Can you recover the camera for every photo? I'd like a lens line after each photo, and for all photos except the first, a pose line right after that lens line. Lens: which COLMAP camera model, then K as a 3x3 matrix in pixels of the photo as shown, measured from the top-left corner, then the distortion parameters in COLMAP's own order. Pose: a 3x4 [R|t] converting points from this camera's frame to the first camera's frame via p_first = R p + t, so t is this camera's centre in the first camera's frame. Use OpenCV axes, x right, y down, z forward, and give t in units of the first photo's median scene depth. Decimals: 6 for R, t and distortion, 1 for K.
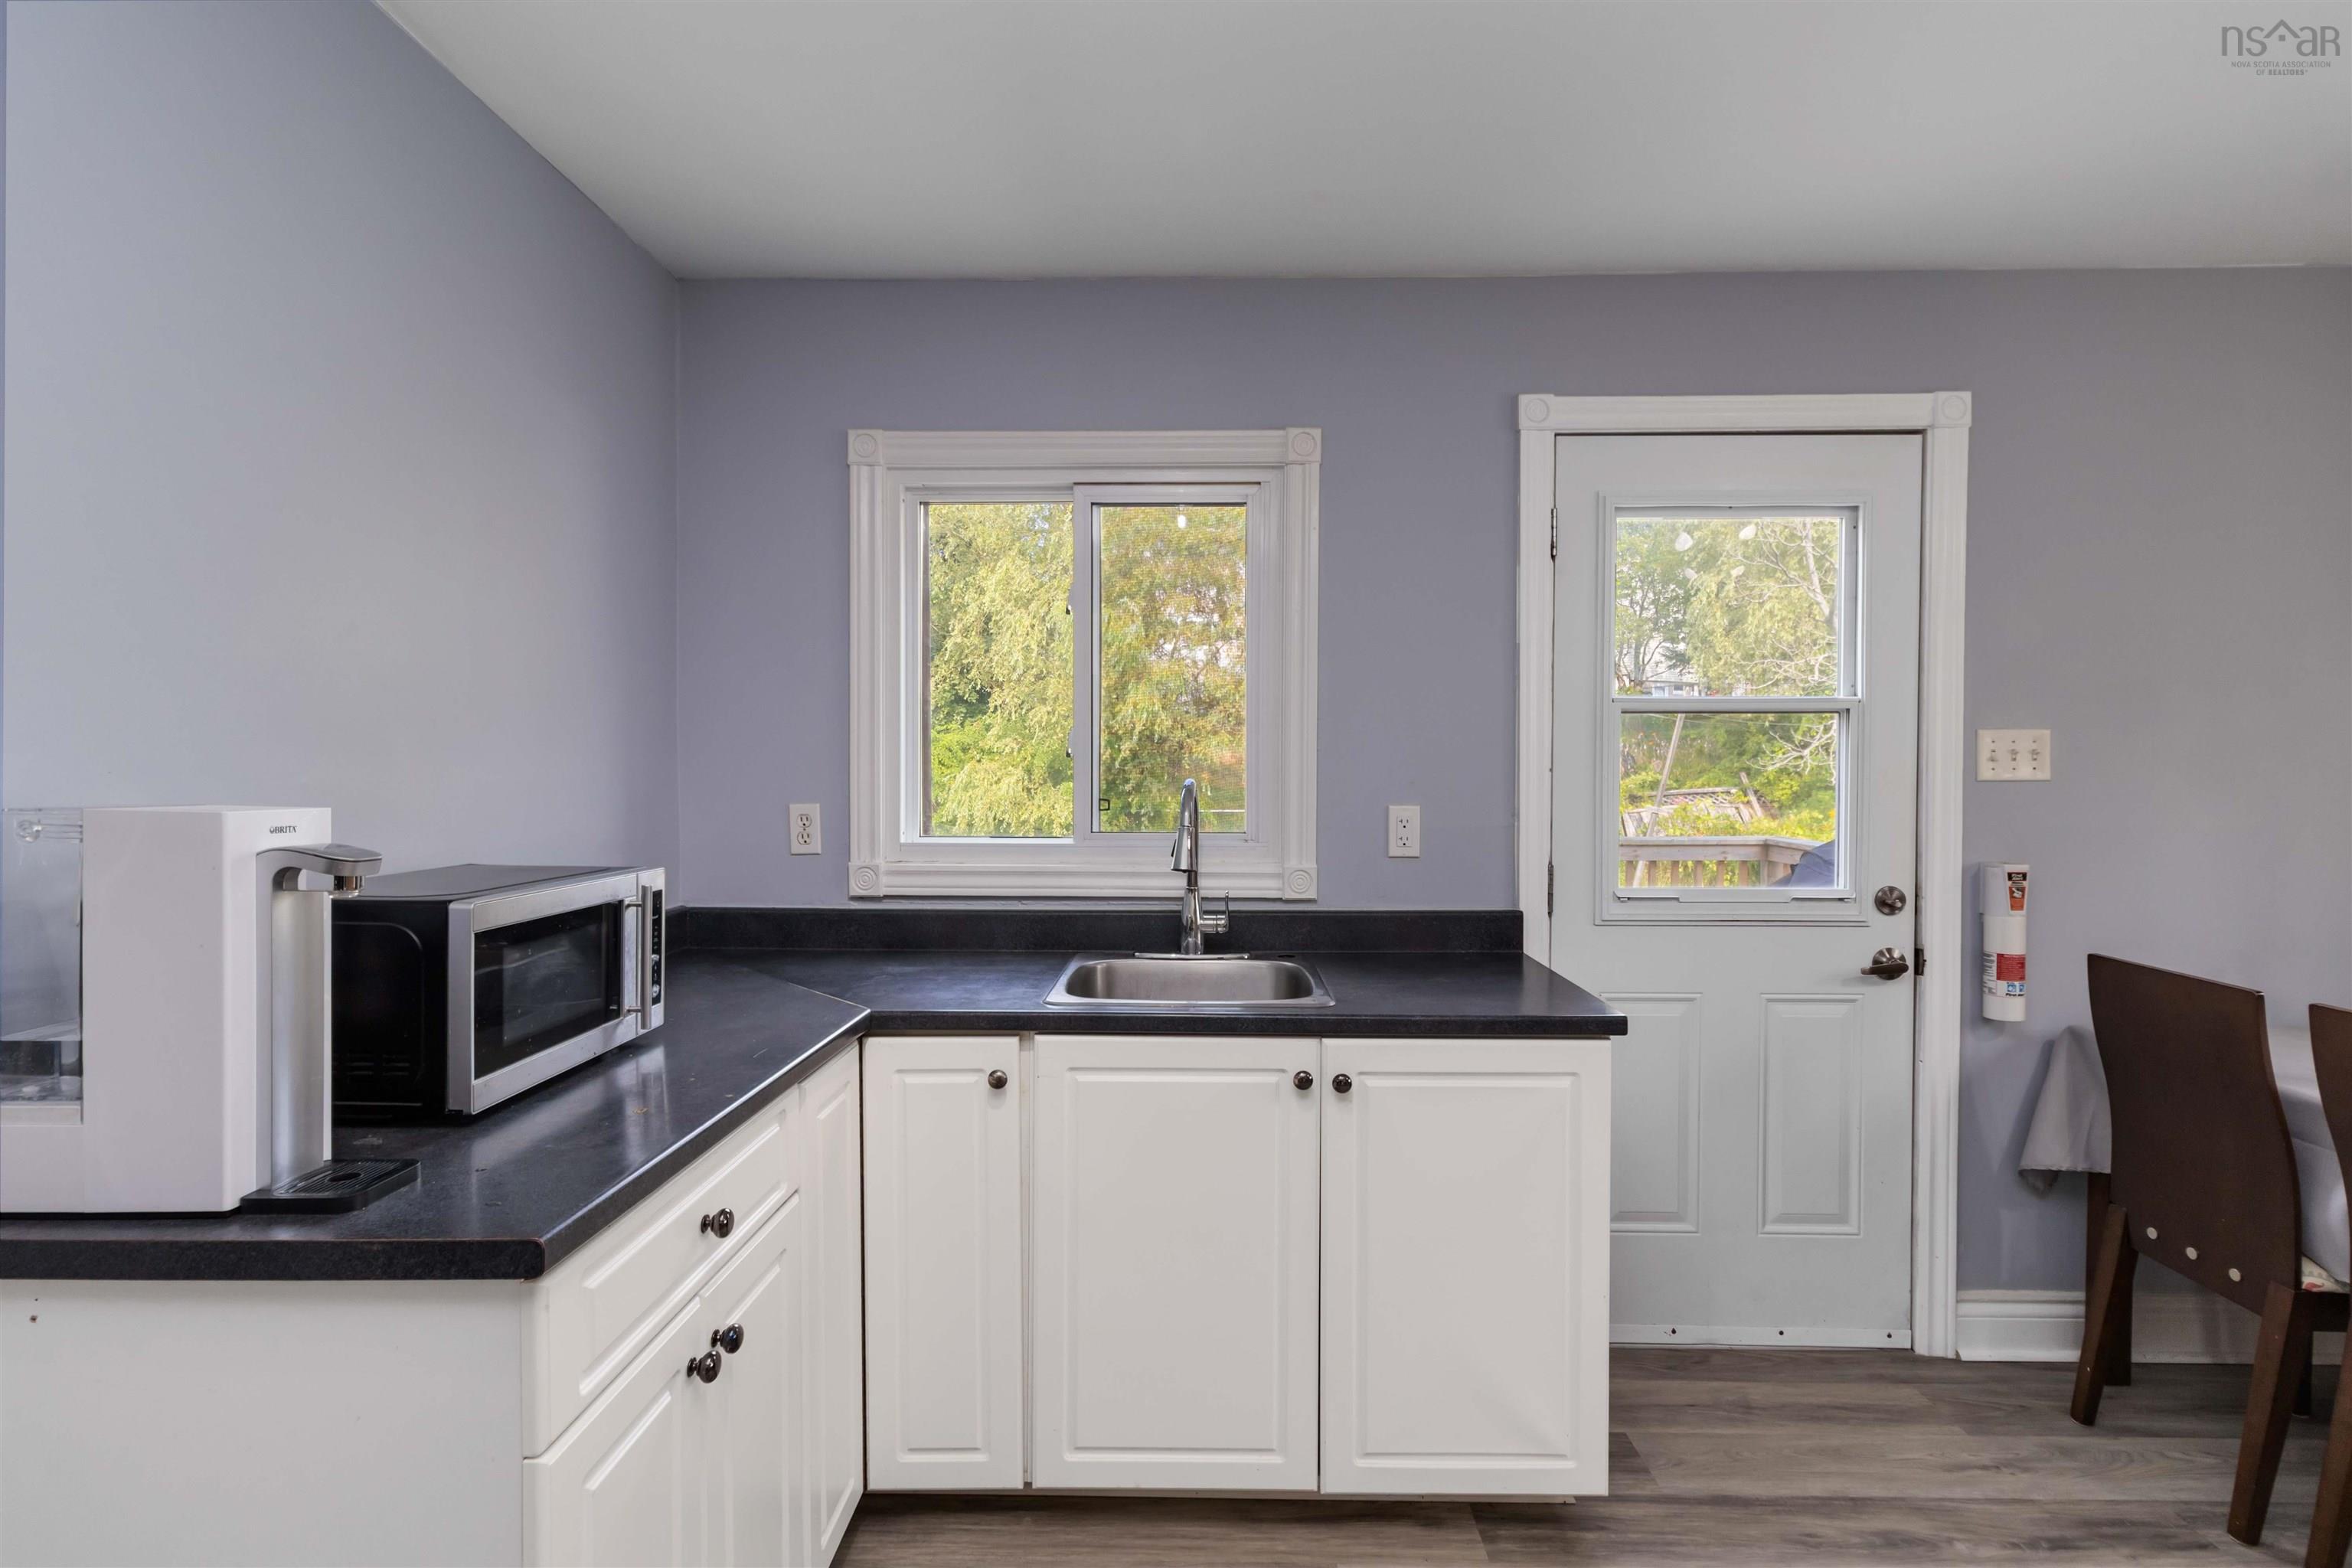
lens RADIAL K [[1092.8, 0, 1176.0], [0, 1092.8, 784.0], [0, 0, 1]] dist [0.004110, 0.000323]
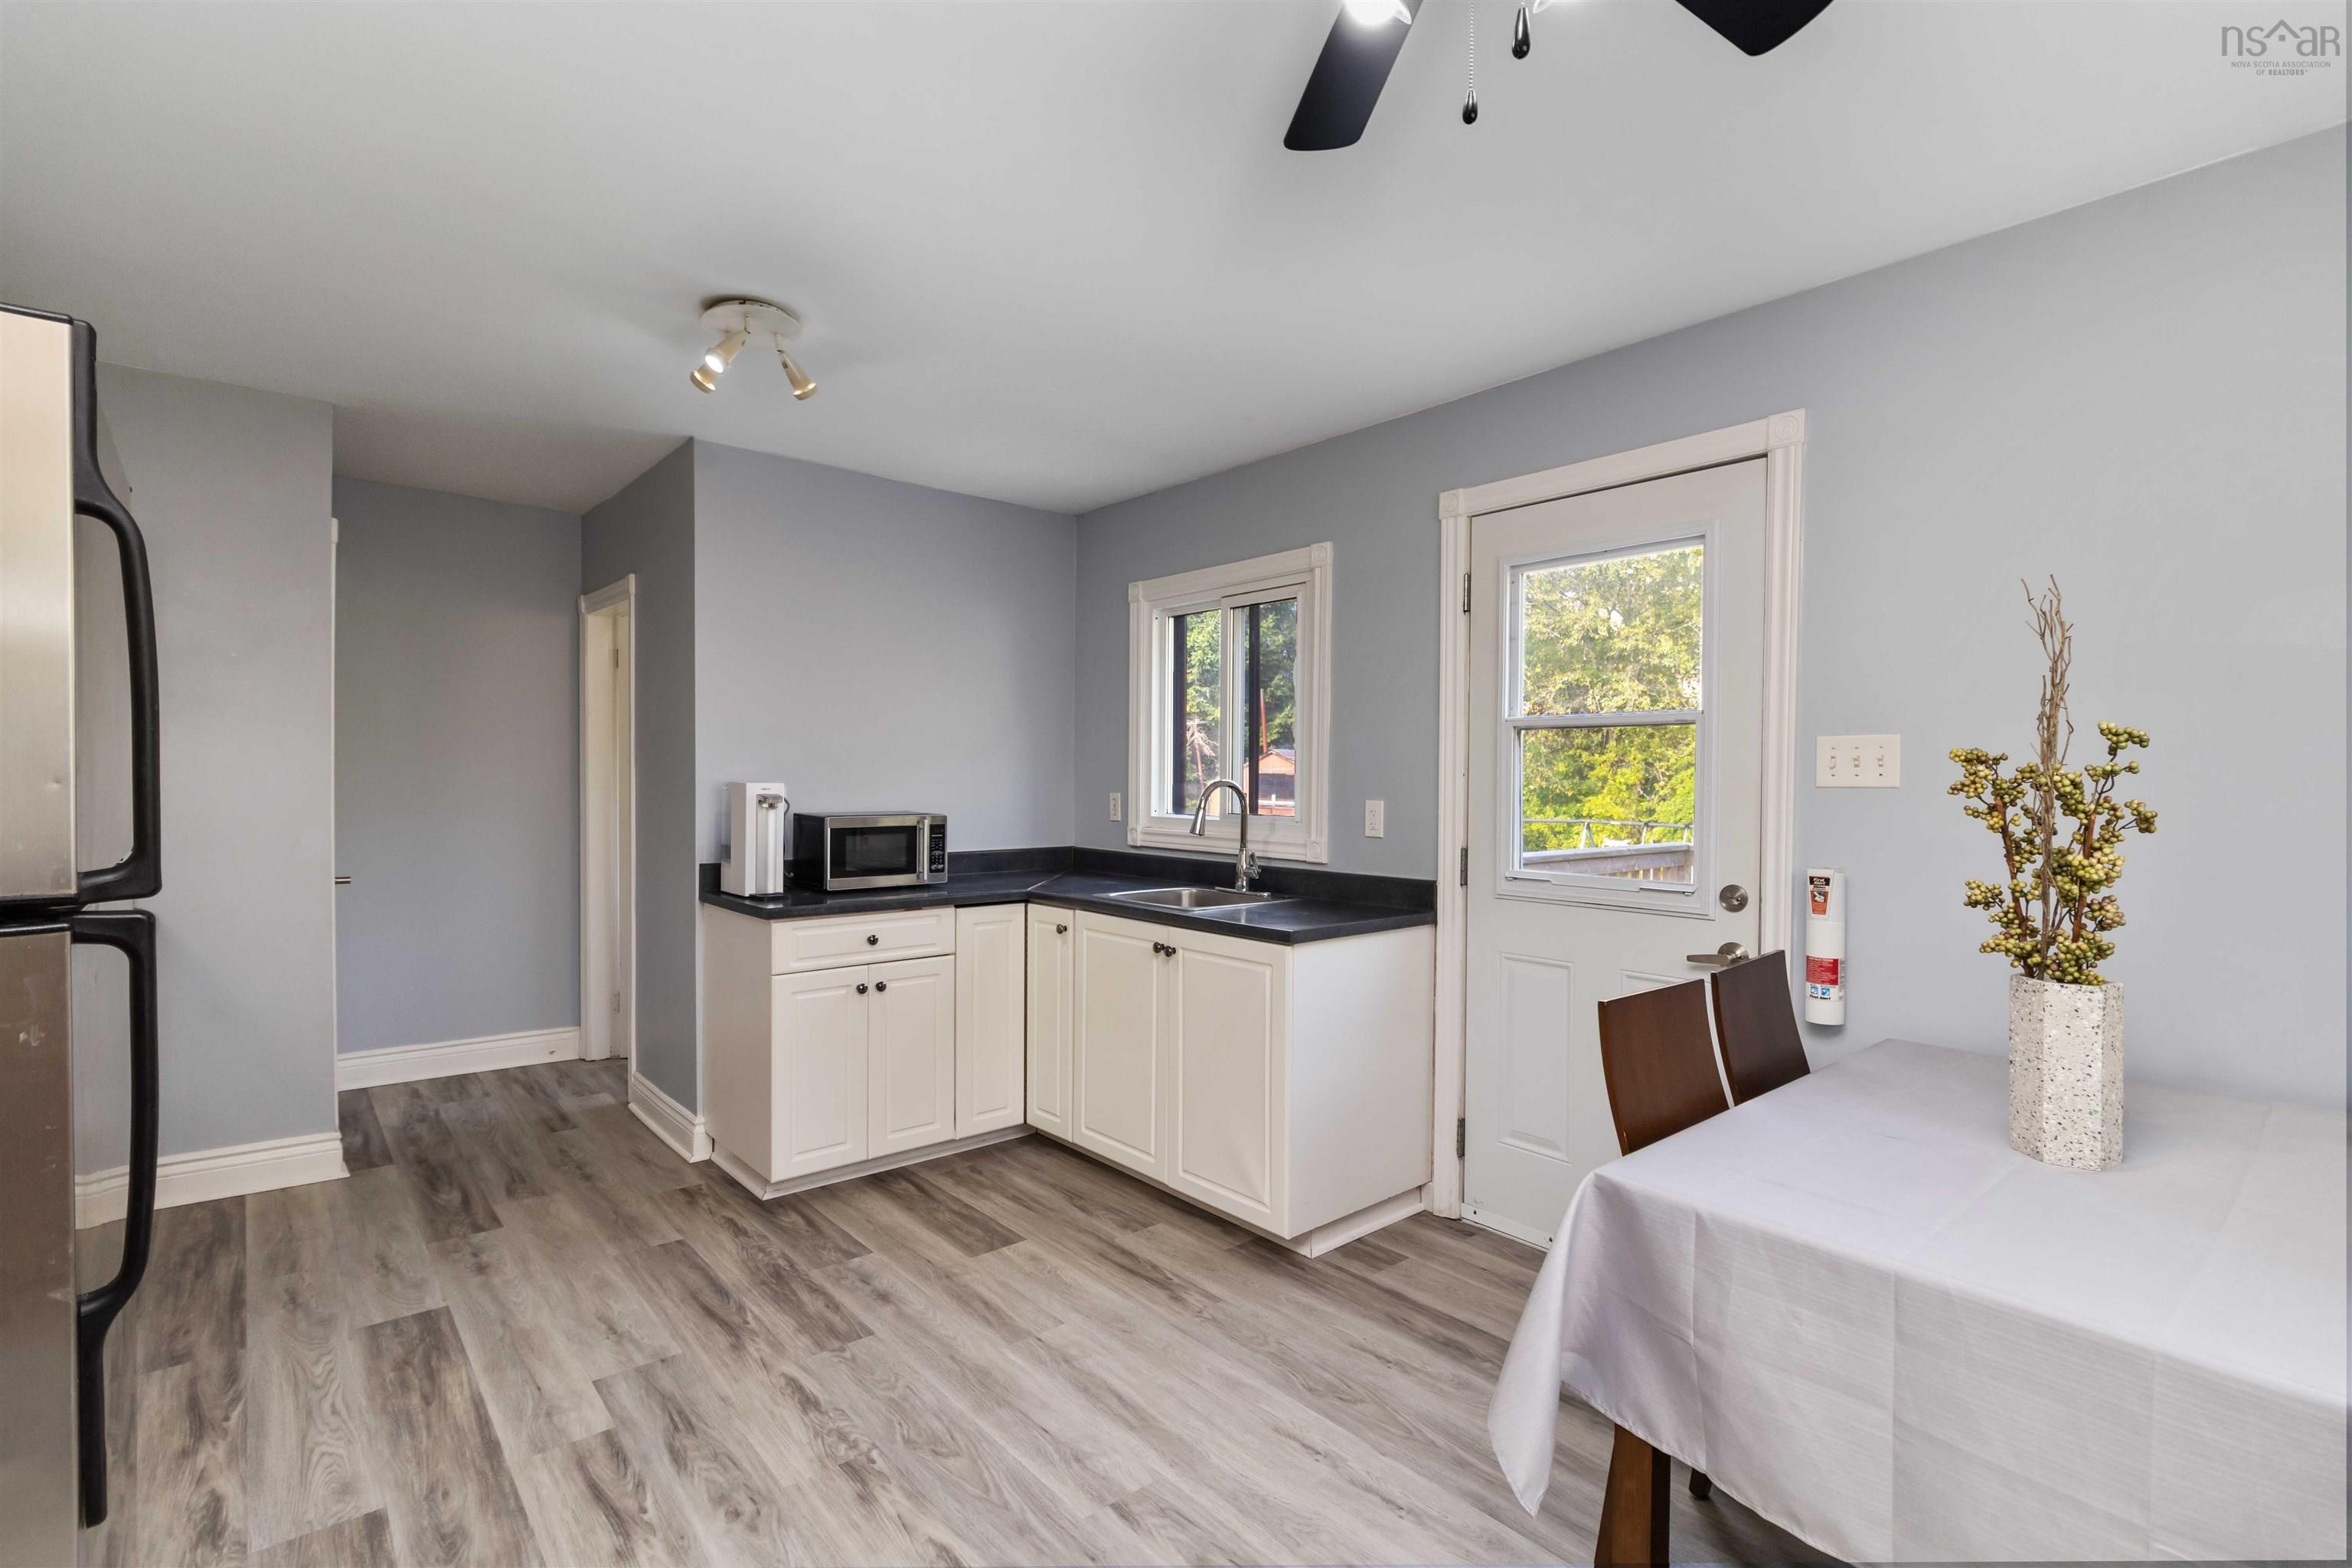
lens RADIAL K [[1092.8, 0, 1176.0], [0, 1092.8, 784.0], [0, 0, 1]] dist [0.004110, 0.000323]
pose [[0.659389, 0.008394, -0.751755, 1.101192], [-0.015114, 0.999884, -0.002092, 0.005503], [0.751650, 0.012742, 0.659439, -0.116543]]
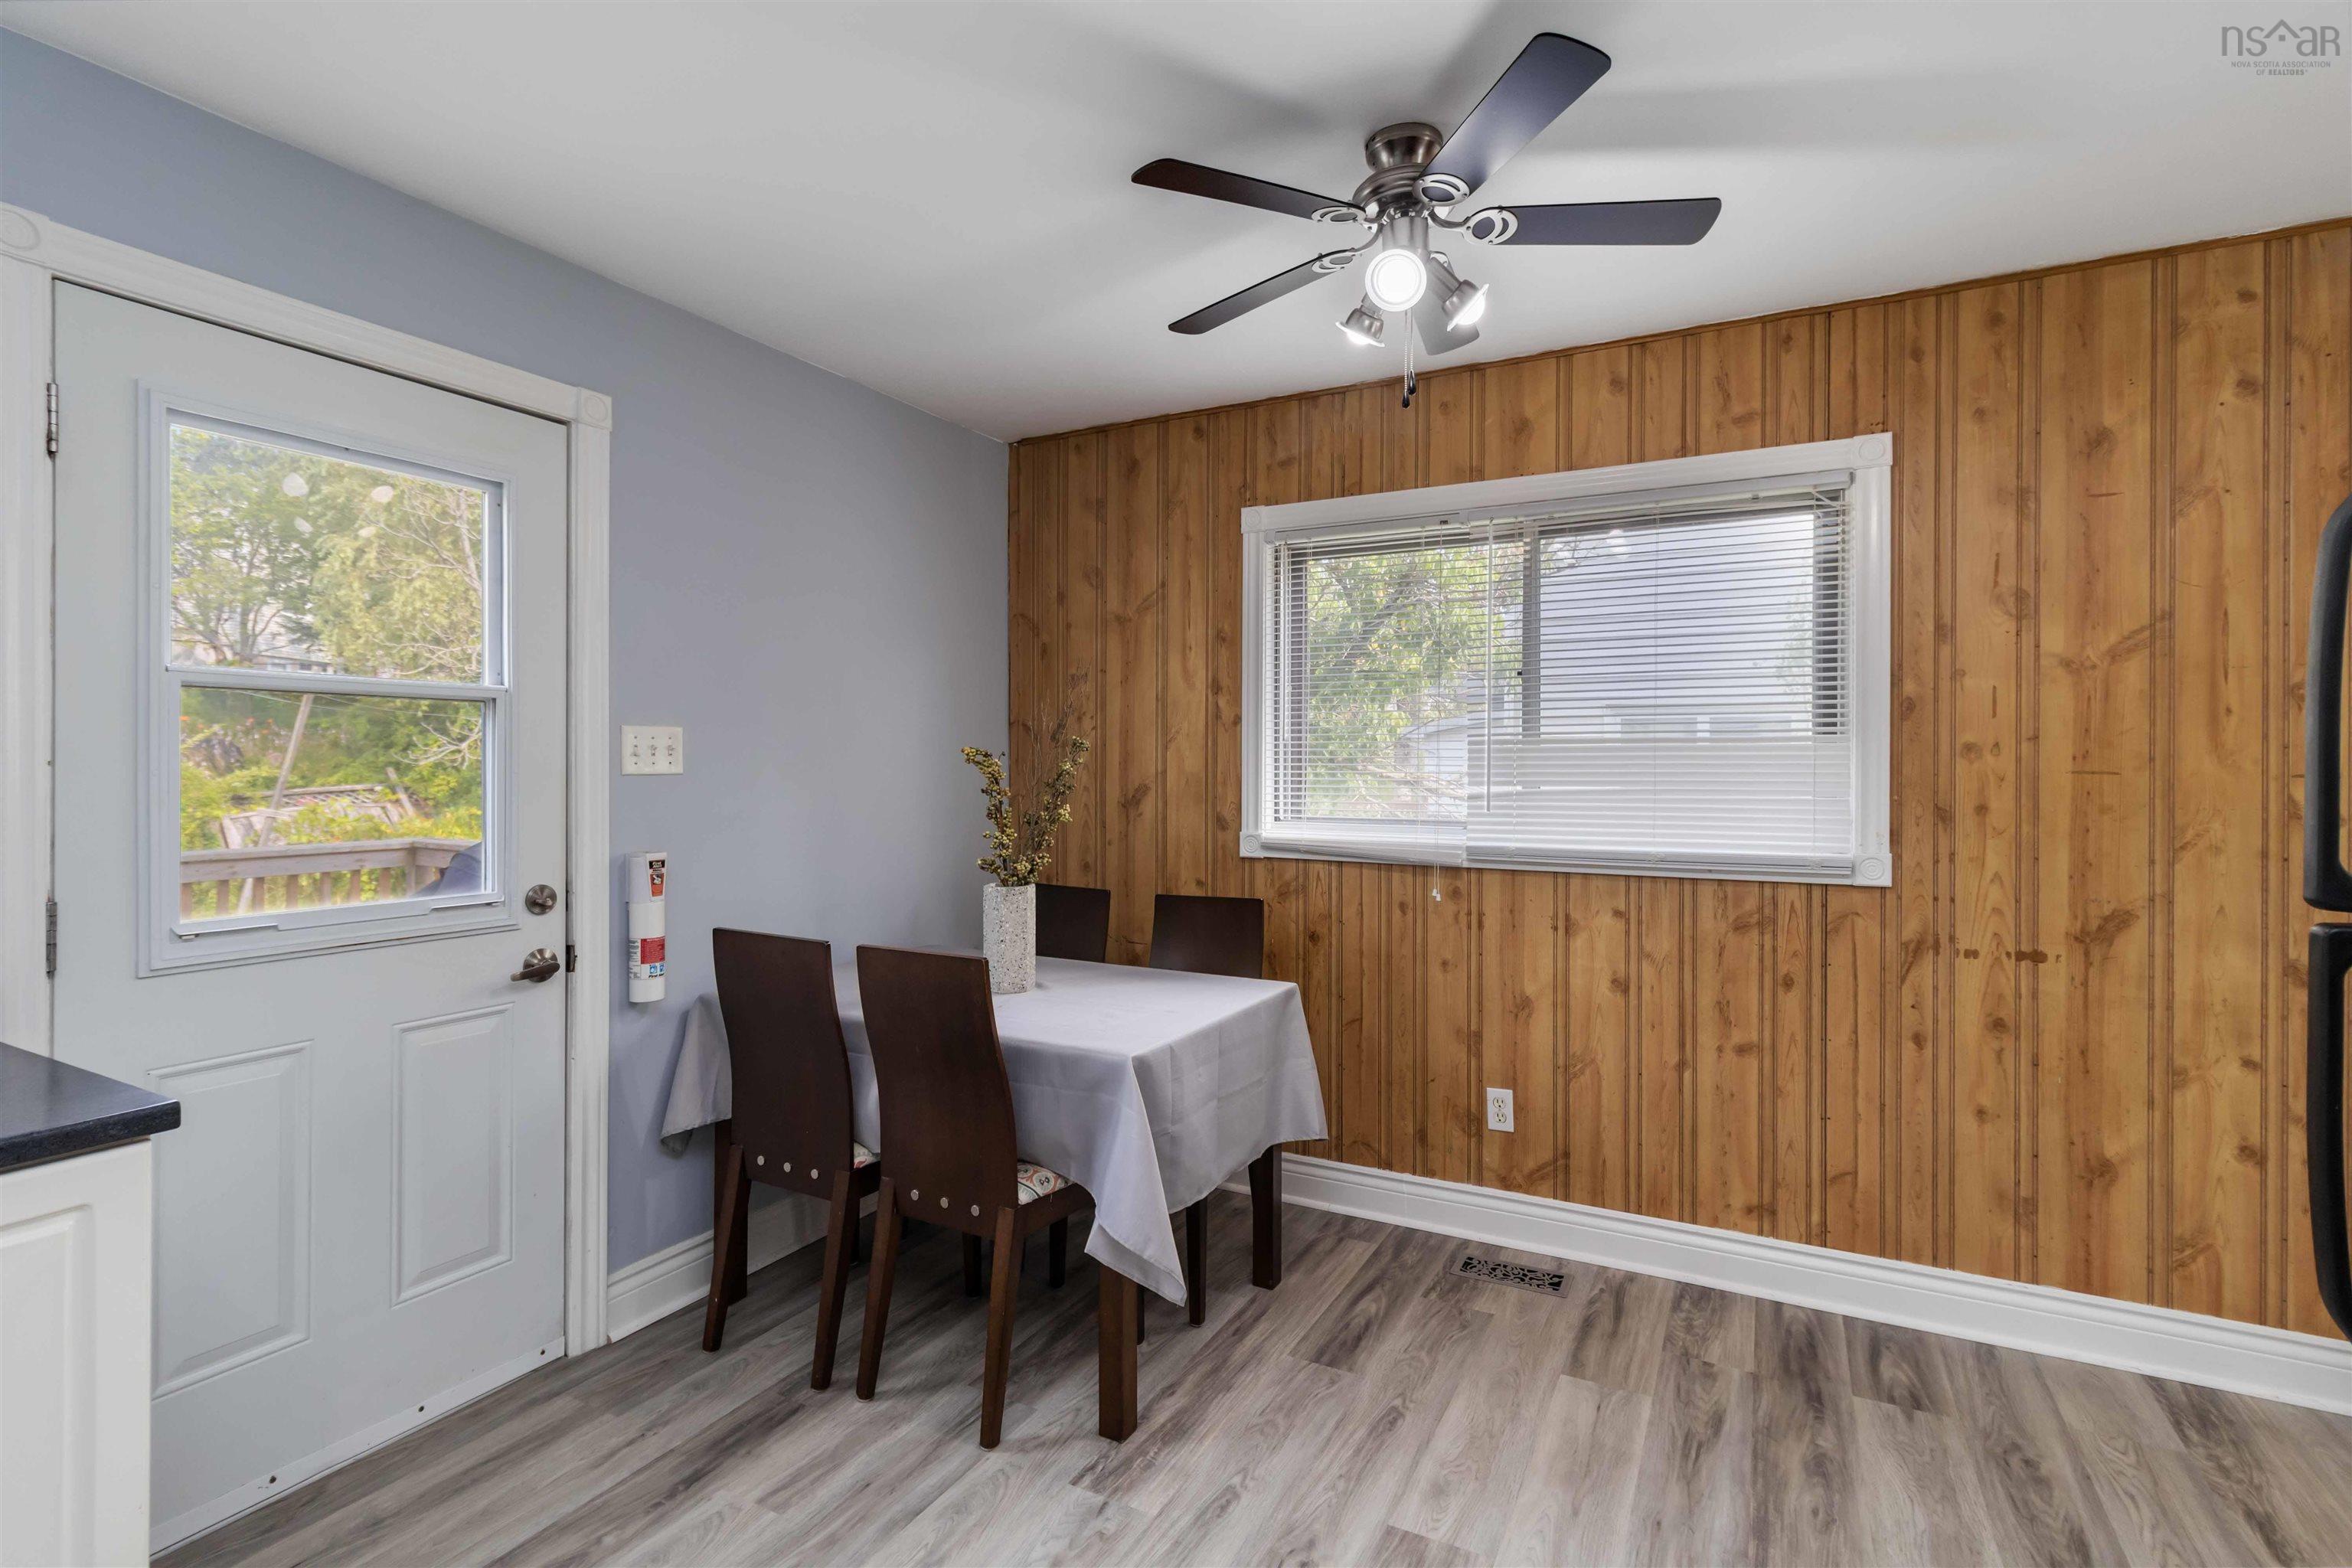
lens RADIAL K [[1096.4, 0, 1201.8], [0, 1096.4, 770.7], [0, 0, 1]] dist [0.005202, 0.000346]
pose [[0.443806, -0.004174, 0.896113, 0.044251], [0.010894, 0.999940, -0.000738, -0.000174], [-0.896057, 0.010090, 0.443825, 0.047867]]
